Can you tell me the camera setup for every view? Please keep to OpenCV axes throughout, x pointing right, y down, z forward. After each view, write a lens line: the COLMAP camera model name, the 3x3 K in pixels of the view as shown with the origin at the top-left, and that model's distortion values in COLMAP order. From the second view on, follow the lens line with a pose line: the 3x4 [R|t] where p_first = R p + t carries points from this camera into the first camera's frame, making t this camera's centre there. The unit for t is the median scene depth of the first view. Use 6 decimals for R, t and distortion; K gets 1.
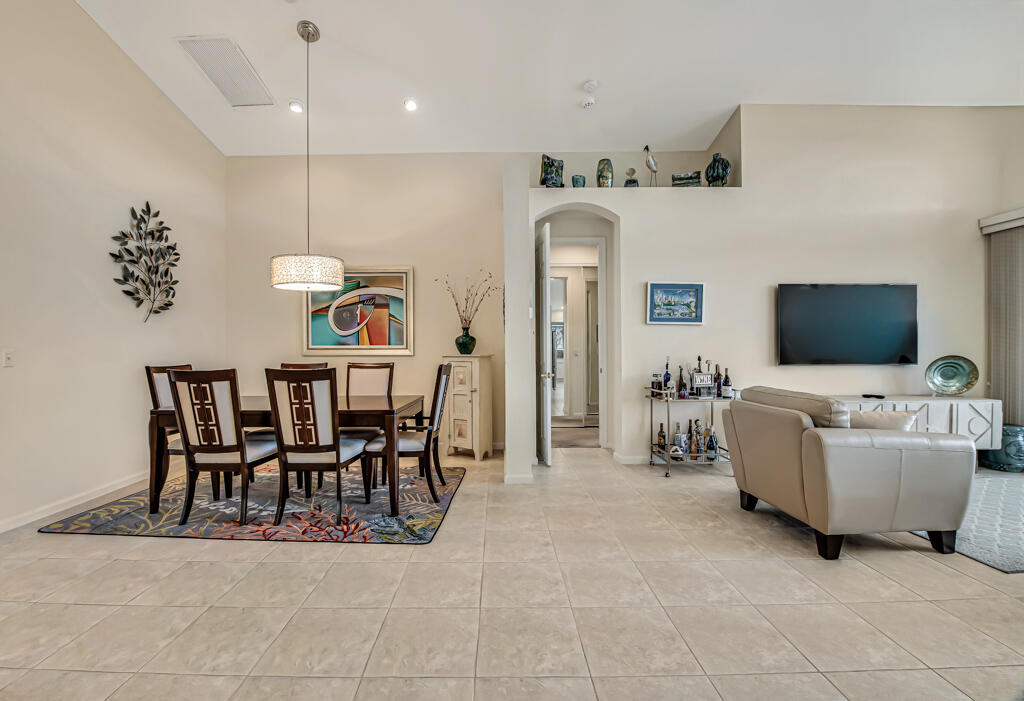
lens RADIAL K [[425.4, 0, 496.5], [0, 425.4, 354.9], [0, 0, 1]] dist [-0.016552, -0.000112]
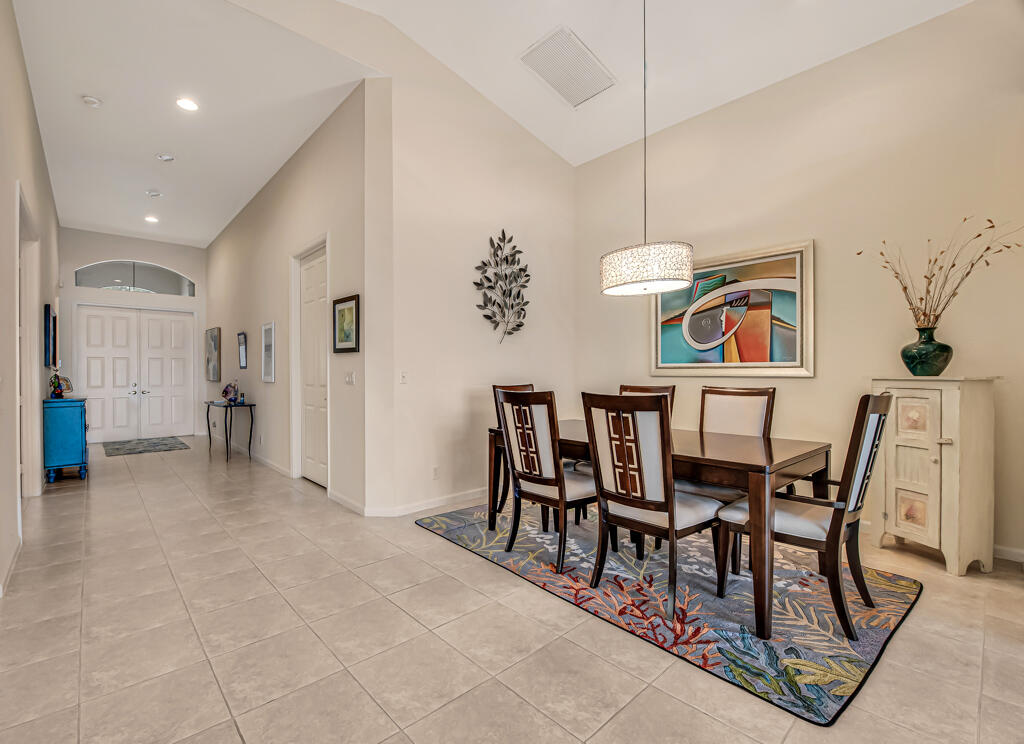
lens RADIAL K [[455.0, 0, 464.0], [0, 455.0, 375.7], [0, 0, 1]] dist [-0.002484, -0.008205]
pose [[0.647322, 0.008200, -0.762173, -0.020456], [-0.005717, 0.999966, 0.005903, -0.002573], [0.762195, 0.000536, 0.647347, 0.211203]]
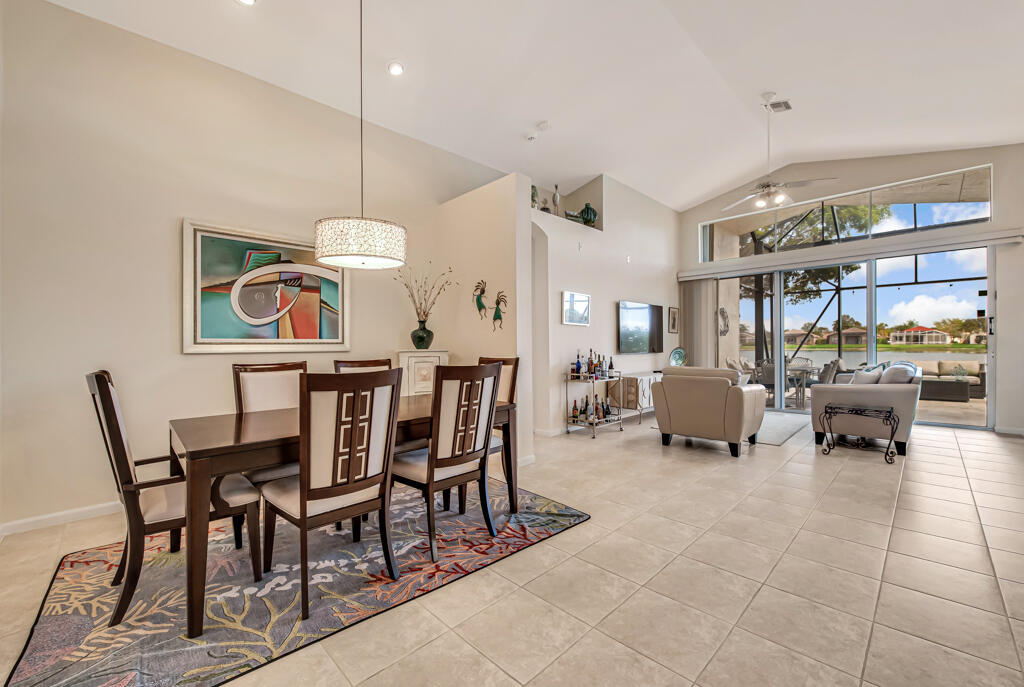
lens RADIAL K [[417.6, 0, 512.0], [0, 417.6, 343.5], [0, 0, 1]] dist [-0.002216, -0.000353]
pose [[0.706406, 0.001134, 0.707805, -0.816316], [0.012391, 0.999826, -0.013969, 0.002219], [-0.707698, 0.018638, 0.706269, 0.275263]]
